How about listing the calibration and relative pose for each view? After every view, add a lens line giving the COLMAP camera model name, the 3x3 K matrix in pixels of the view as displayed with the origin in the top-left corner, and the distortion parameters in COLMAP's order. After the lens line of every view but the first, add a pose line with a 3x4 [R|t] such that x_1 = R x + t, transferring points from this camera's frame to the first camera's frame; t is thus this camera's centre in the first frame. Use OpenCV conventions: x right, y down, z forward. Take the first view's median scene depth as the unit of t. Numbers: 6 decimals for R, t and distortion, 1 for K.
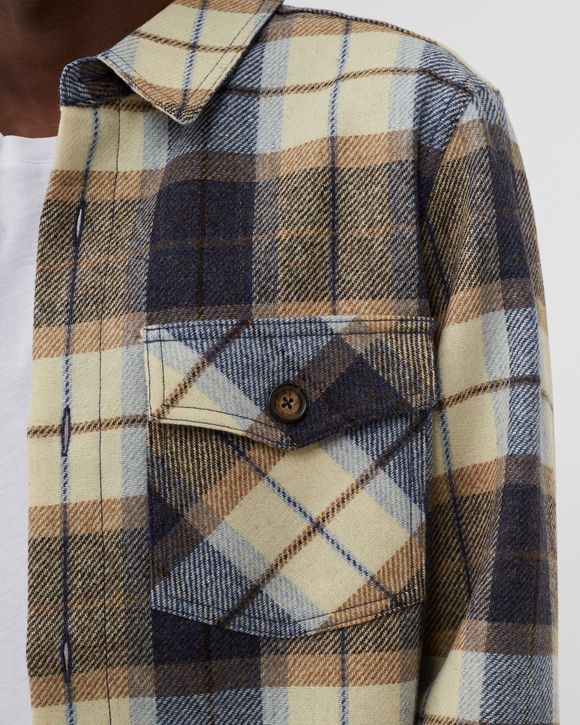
lens RADIAL K [[1039.0, 0, 289.8], [0, 1039.0, 423.1], [0, 0, 1]] dist [-0.011252, -0.048425]
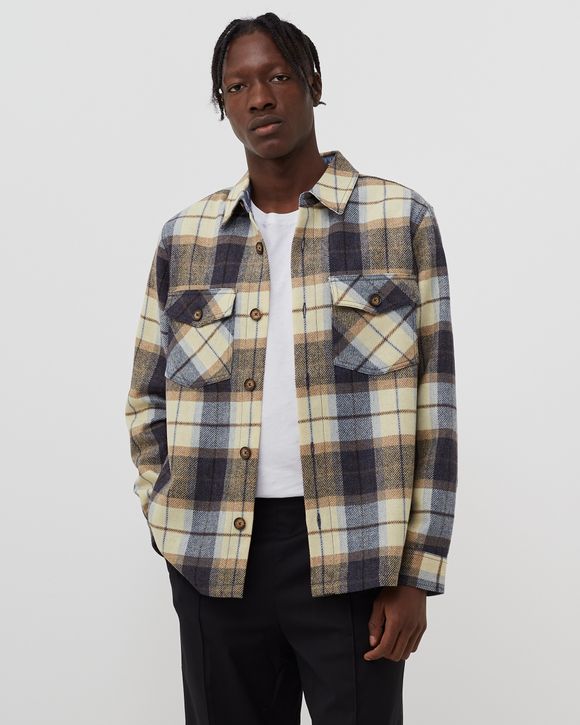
lens RADIAL K [[1093.3, 0, 290.0], [0, 1093.3, 362.5], [0, 0, 1]] dist [0.112874, -0.013532]
pose [[0.987940, -0.005650, 0.154733, -0.766066], [0.025023, 0.992024, -0.123543, 0.567056], [-0.152801, 0.125925, 0.980201, -2.182153]]
